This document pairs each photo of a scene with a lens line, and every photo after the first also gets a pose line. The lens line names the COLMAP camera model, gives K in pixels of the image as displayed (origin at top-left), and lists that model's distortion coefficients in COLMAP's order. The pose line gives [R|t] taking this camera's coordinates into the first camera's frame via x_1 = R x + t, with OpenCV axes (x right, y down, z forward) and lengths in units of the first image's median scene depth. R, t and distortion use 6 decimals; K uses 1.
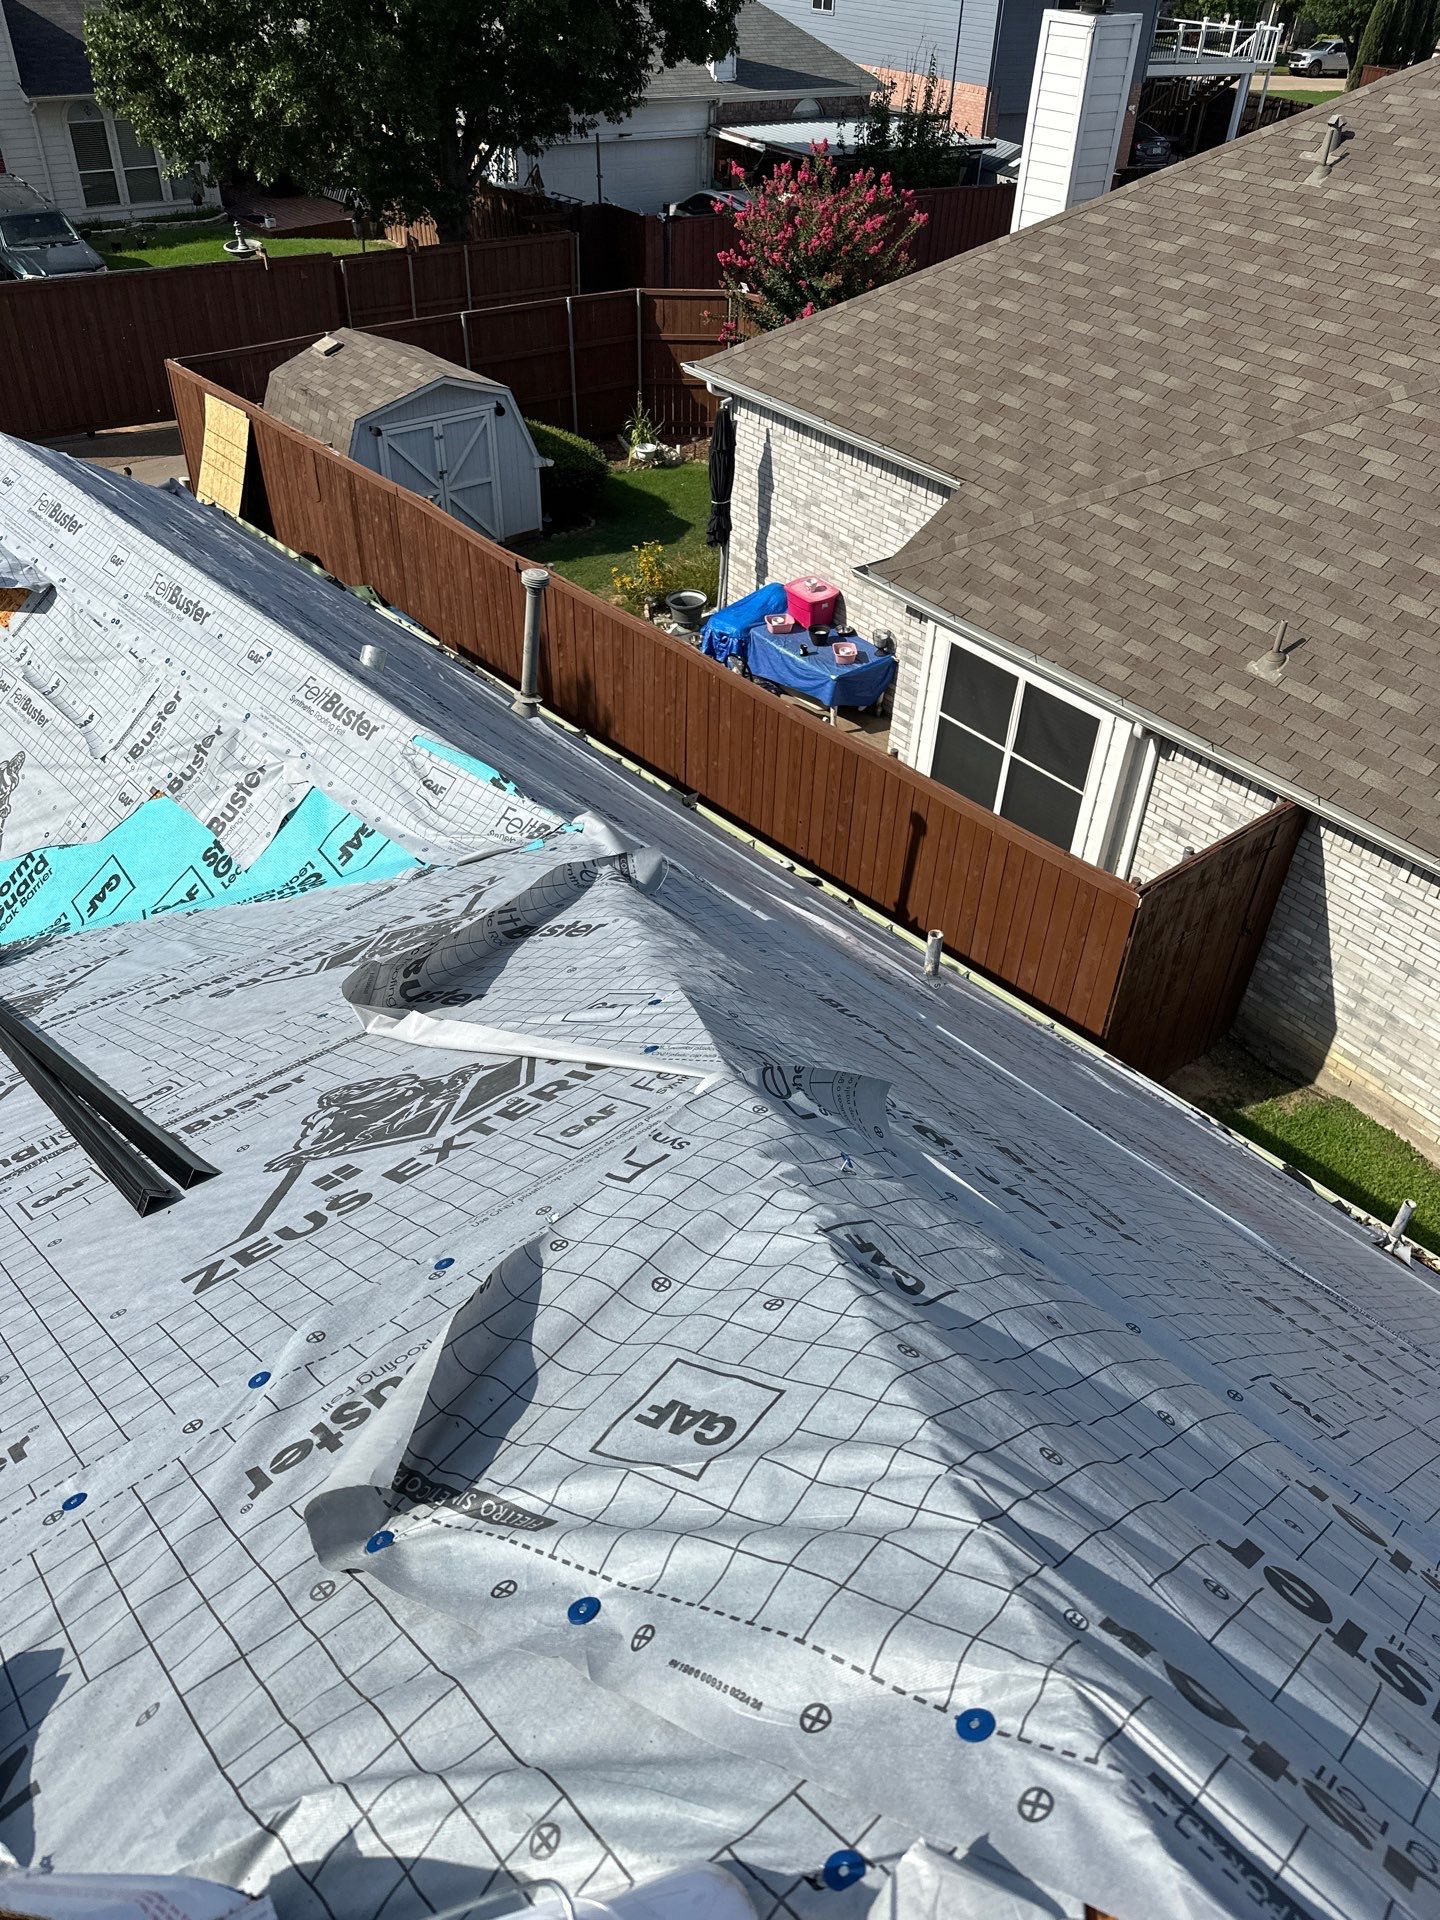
lens RADIAL K [[1352.1, 0, 700.0], [0, 1352.1, 953.9], [0, 0, 1]] dist [0.046461, -0.060058]
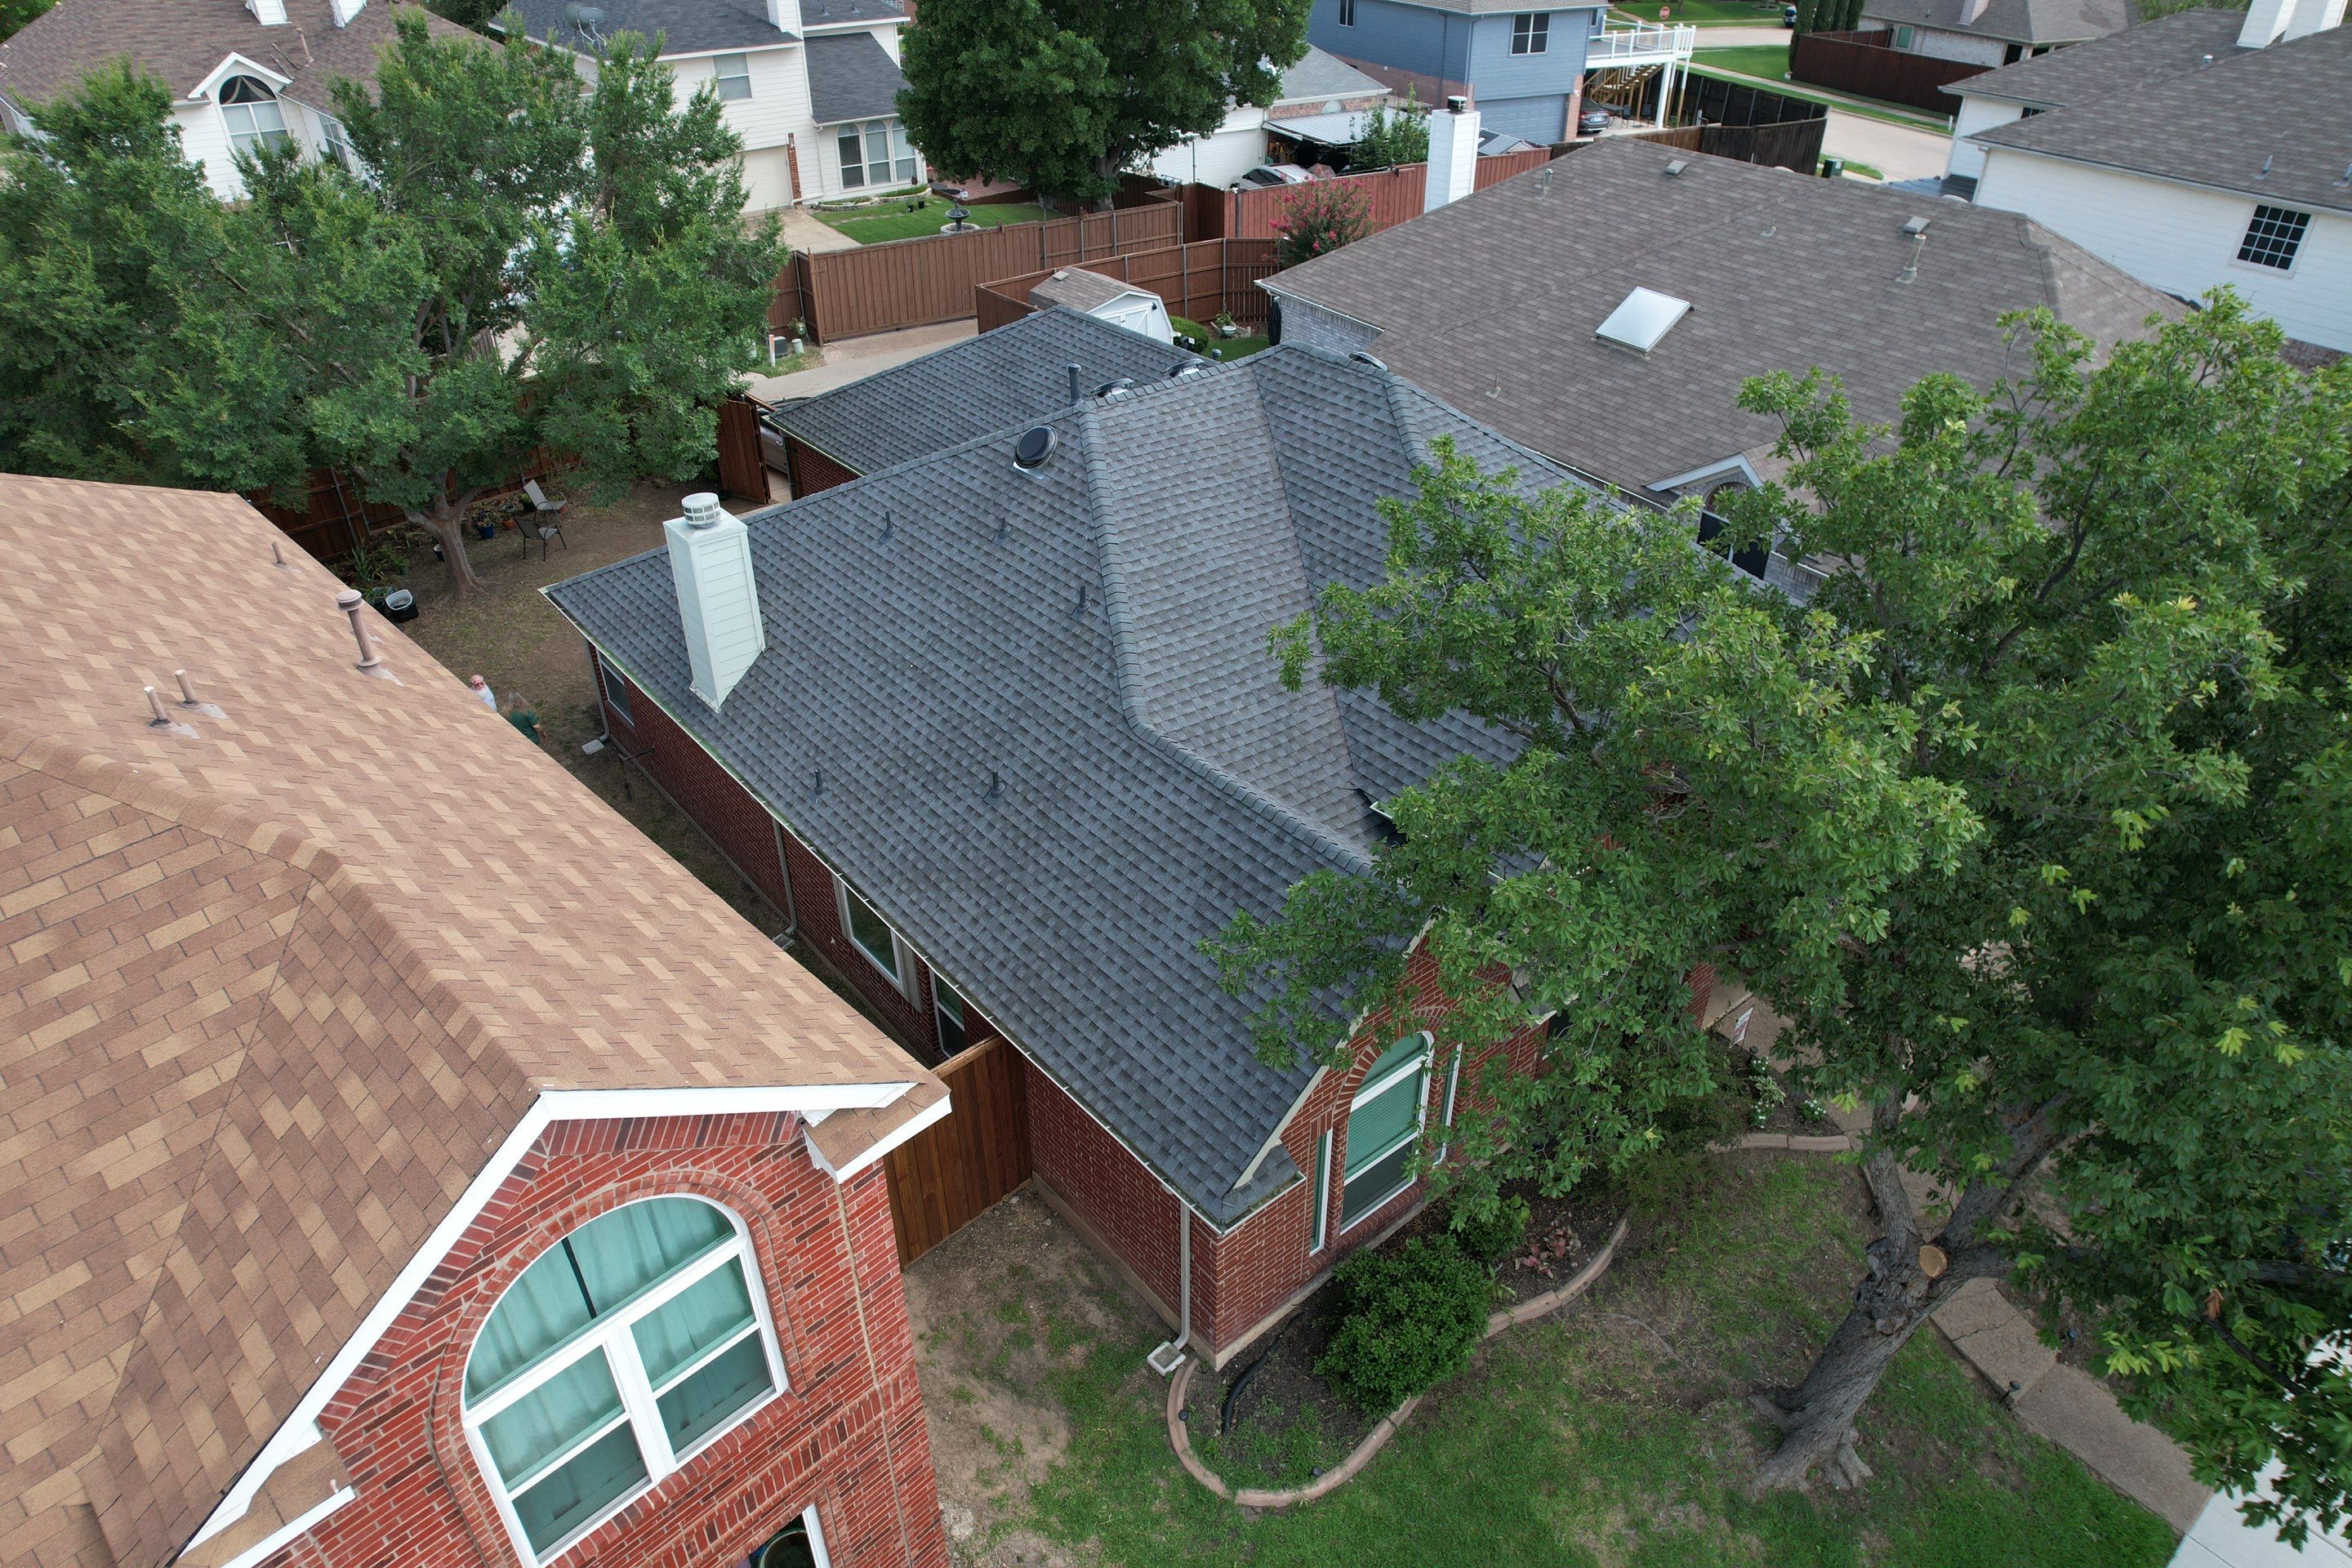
lens RADIAL K [[1500.6, 0, 1191.0], [0, 1500.6, 797.5], [0, 0, 1]] dist [-0.075577, 0.066635]
pose [[0.999084, -0.008203, -0.042001, -0.021133], [0.005149, 0.997369, -0.072312, 0.493033], [0.042484, 0.072030, 0.996497, -1.154203]]
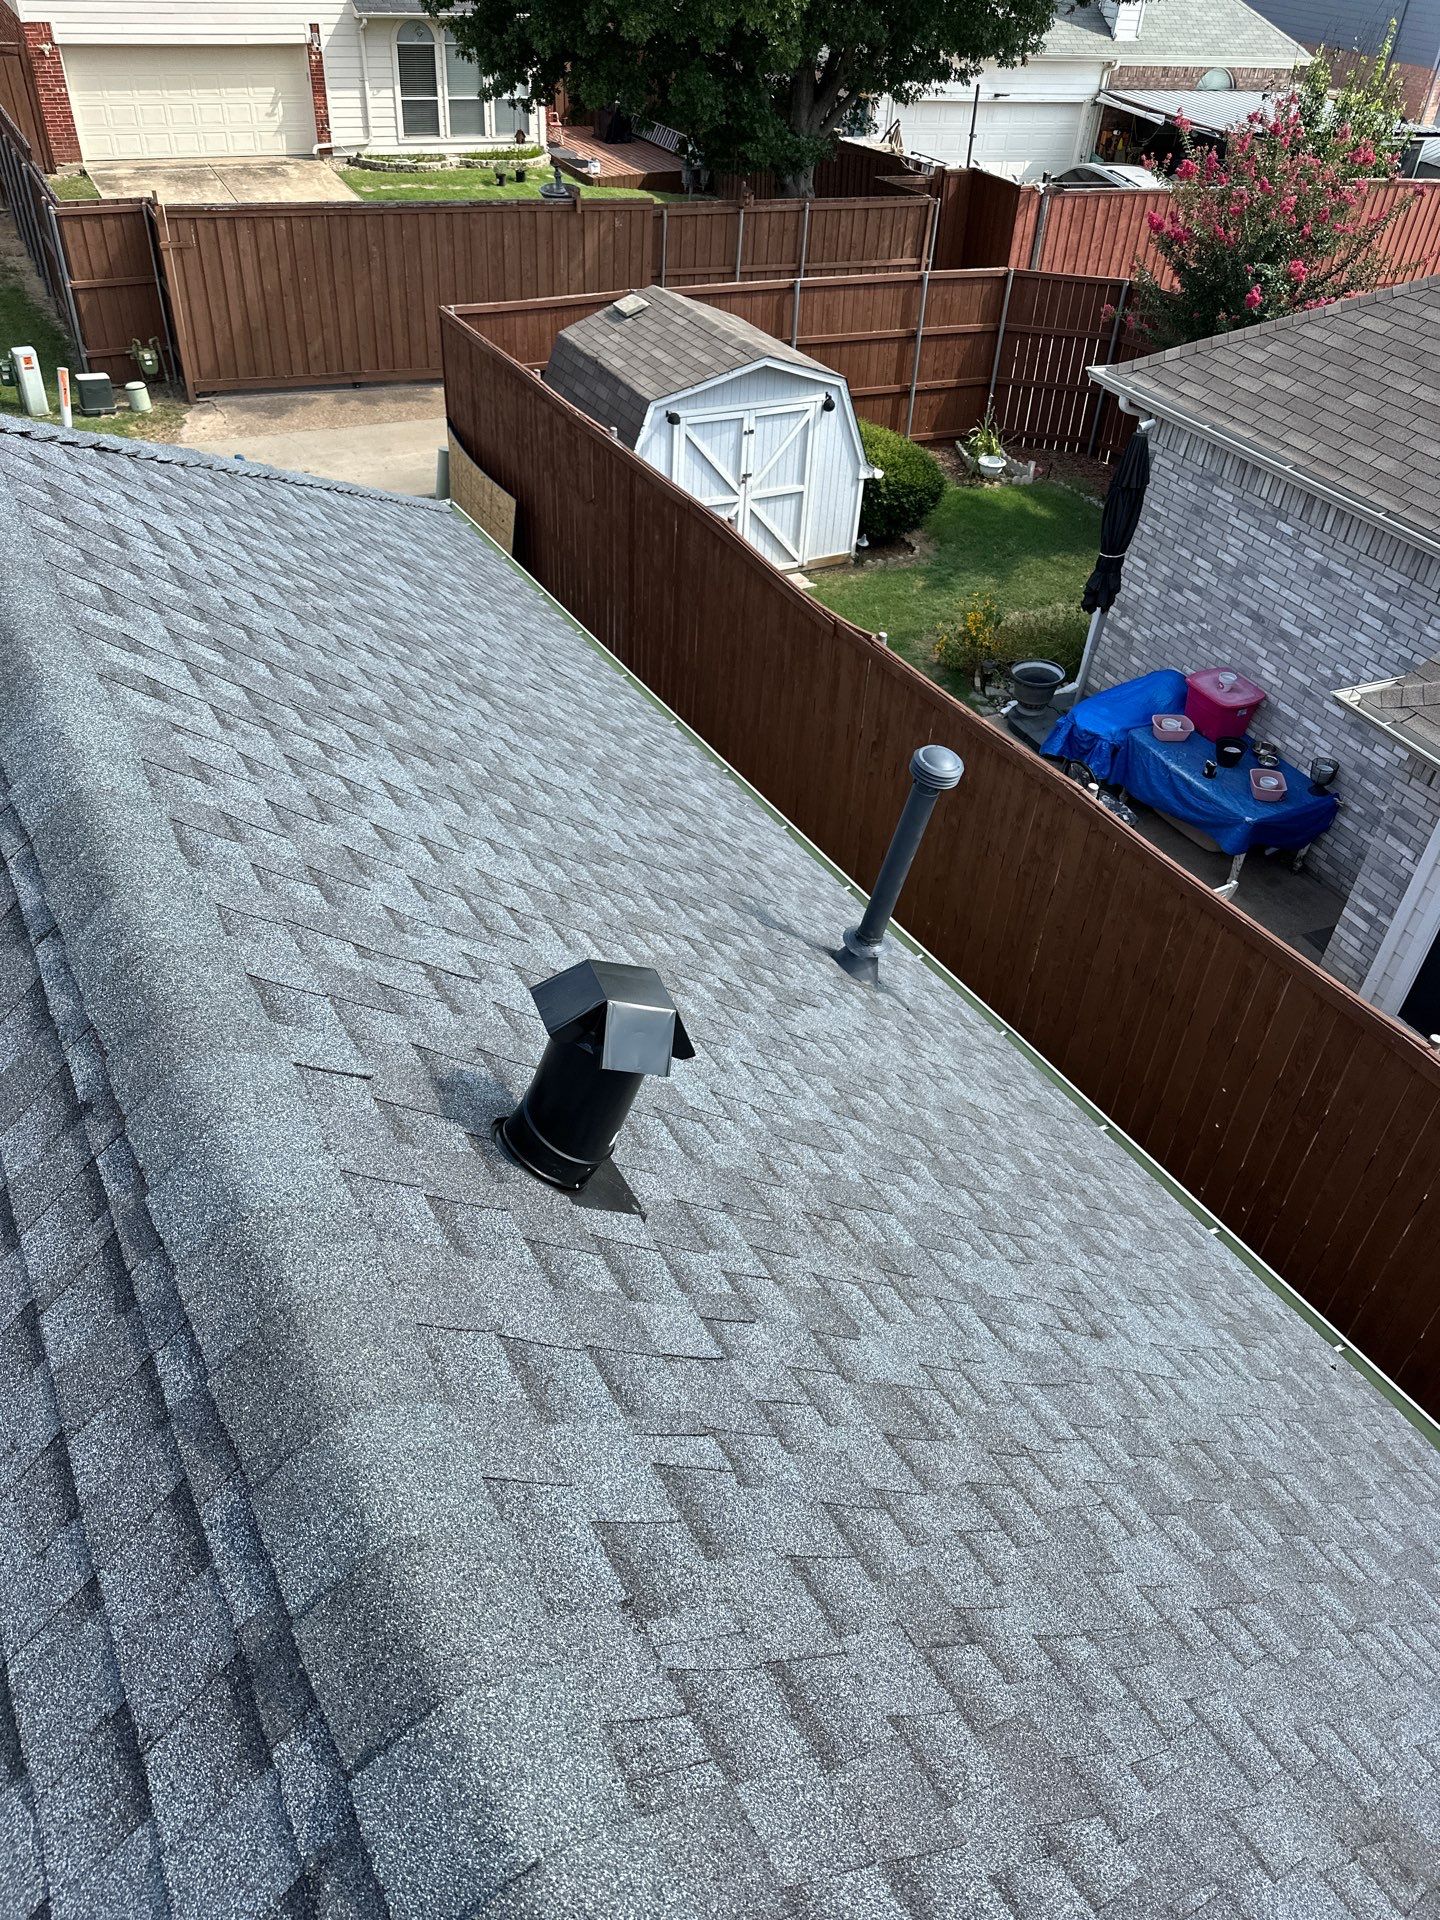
lens RADIAL K [[1352.1, 0, 727.3], [0, 1352.1, 951.4], [0, 0, 1]] dist [0.046461, -0.060058]
pose [[0.980163, 0.145387, -0.134694, -0.061939], [-0.144162, 0.989374, 0.018861, -0.104219], [0.136005, 0.000931, 0.990708, 0.238053]]
